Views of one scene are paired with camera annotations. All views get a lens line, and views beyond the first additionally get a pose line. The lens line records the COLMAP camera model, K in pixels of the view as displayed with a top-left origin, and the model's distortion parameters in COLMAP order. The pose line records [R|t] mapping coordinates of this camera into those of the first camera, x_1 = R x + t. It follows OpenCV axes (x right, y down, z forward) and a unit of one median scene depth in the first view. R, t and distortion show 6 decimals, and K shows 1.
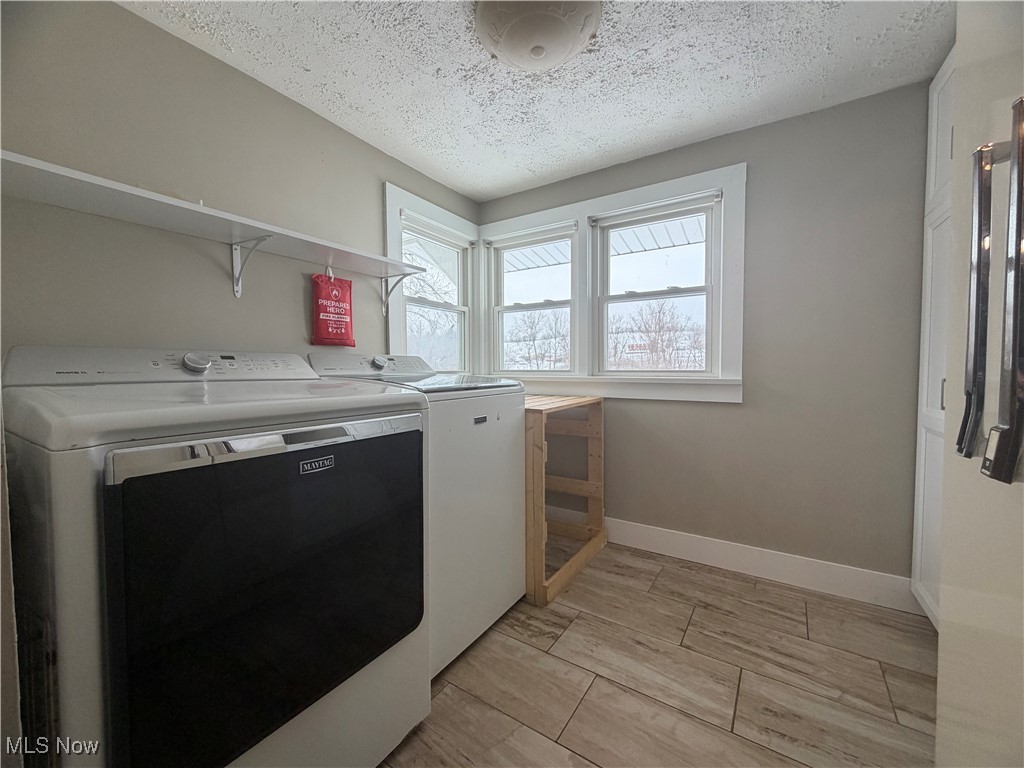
lens RADIAL K [[409.4, 0, 515.2], [0, 409.4, 383.4], [0, 0, 1]] dist [0.002029, -0.000451]
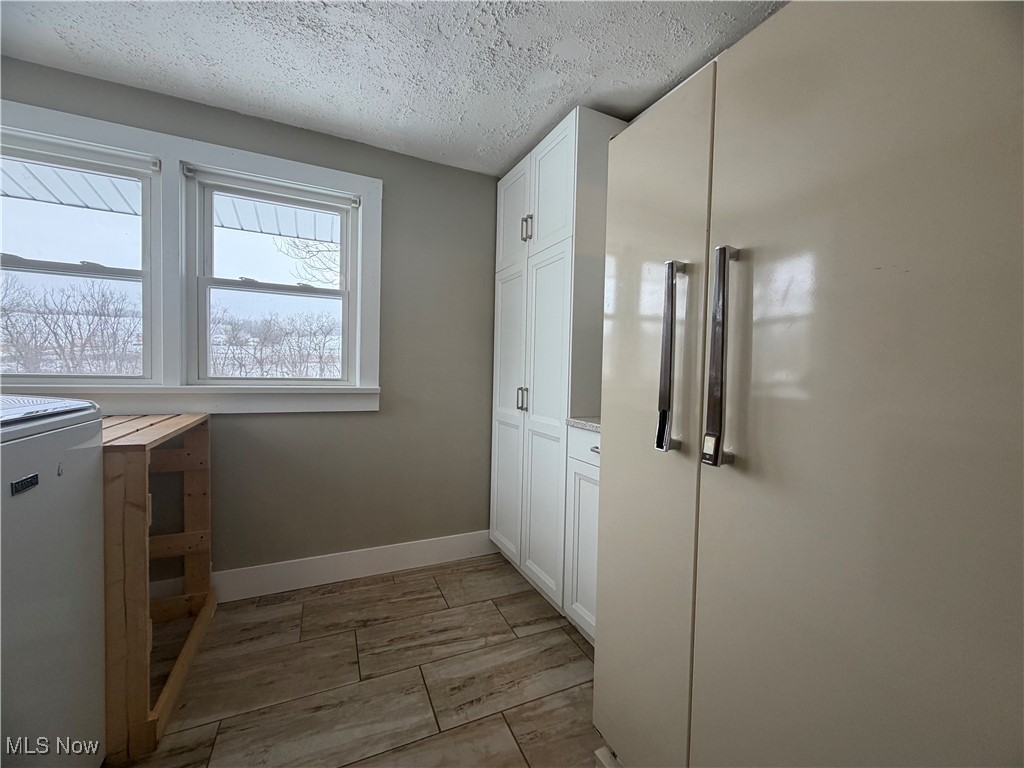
lens RADIAL K [[409.4, 0, 506.3], [0, 409.4, 383.7], [0, 0, 1]] dist [0.002029, -0.000451]
pose [[0.533126, -0.009927, 0.845978, -0.161459], [0.007569, 0.999947, 0.006964, -0.027803], [-0.846002, 0.002690, 0.533173, 0.186288]]
